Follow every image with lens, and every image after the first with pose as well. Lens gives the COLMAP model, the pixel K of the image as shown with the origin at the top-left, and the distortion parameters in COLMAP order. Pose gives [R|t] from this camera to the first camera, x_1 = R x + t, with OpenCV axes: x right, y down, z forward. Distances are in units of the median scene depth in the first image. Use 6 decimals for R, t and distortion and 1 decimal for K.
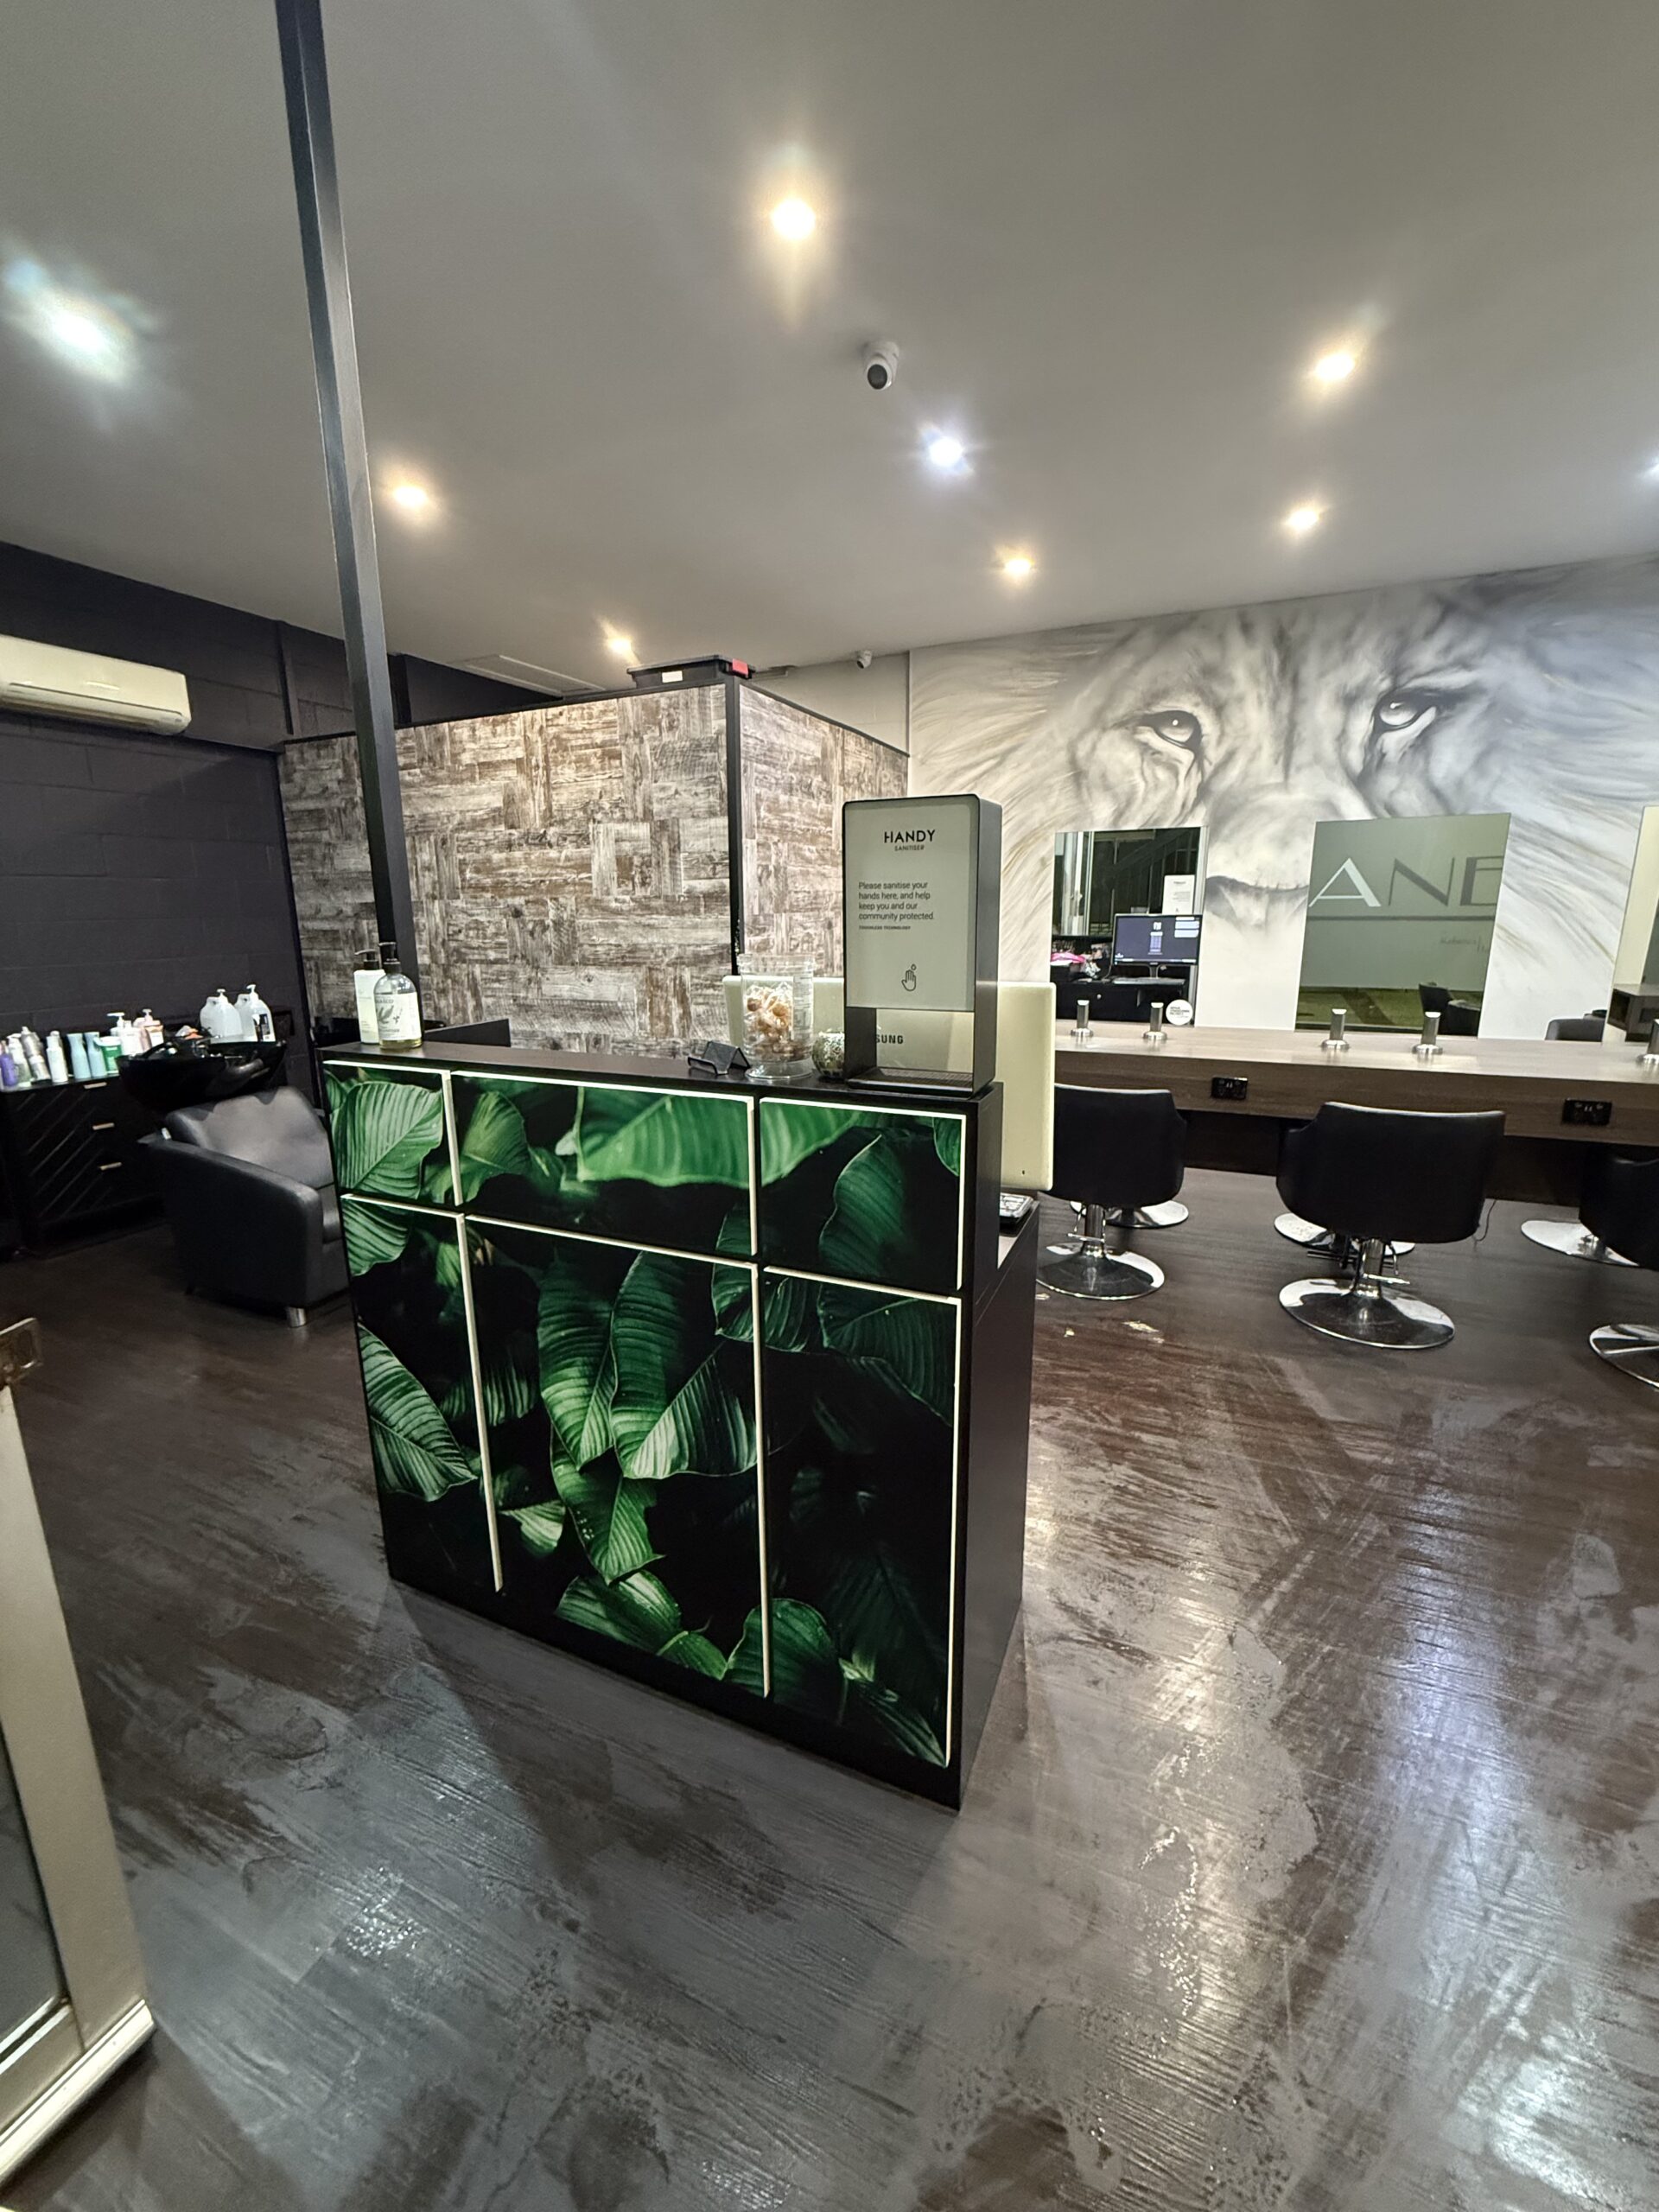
lens RADIAL K [[882.0, 0, 829.5], [0, 882.0, 1106.0], [0, 0, 1]] dist [0.001743, 0.000265]
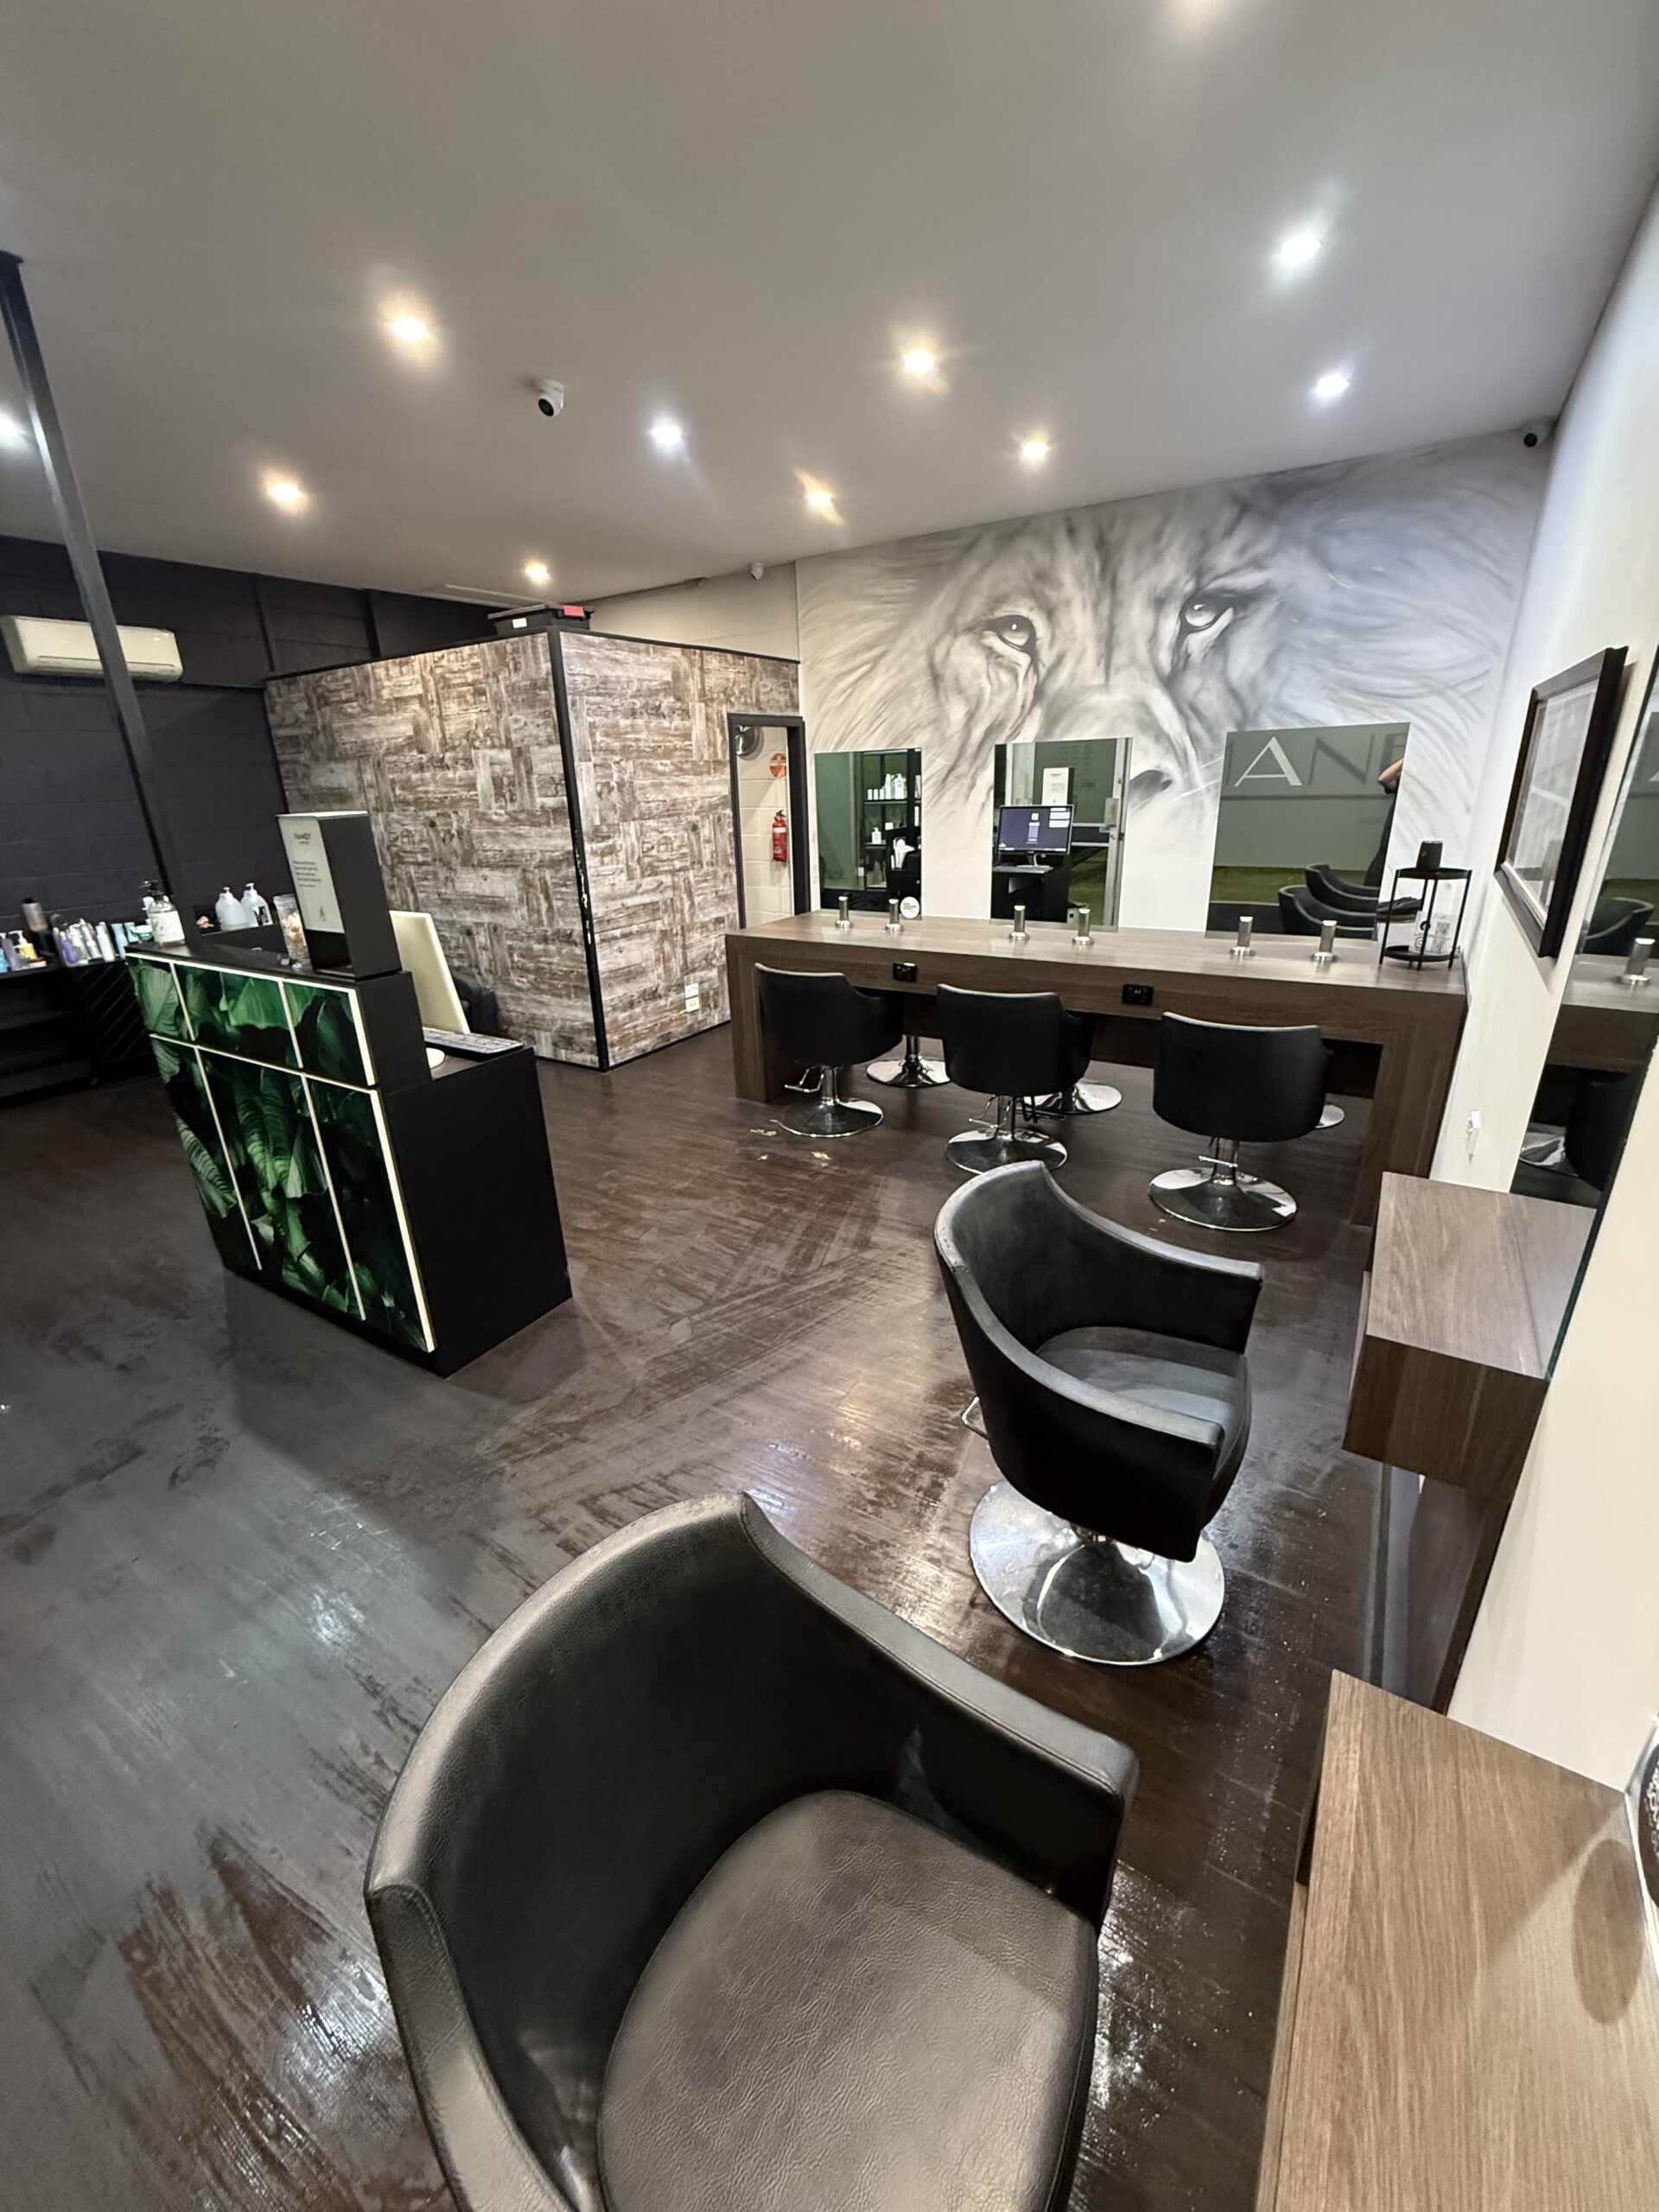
lens RADIAL K [[882.0, 0, 829.5], [0, 882.0, 1106.0], [0, 0, 1]] dist [0.001743, 0.000265]
pose [[0.989811, 0.029250, -0.139352, 0.384233], [-0.009562, 0.990118, 0.139909, -0.004604], [0.142067, -0.137151, 0.980309, -0.192096]]
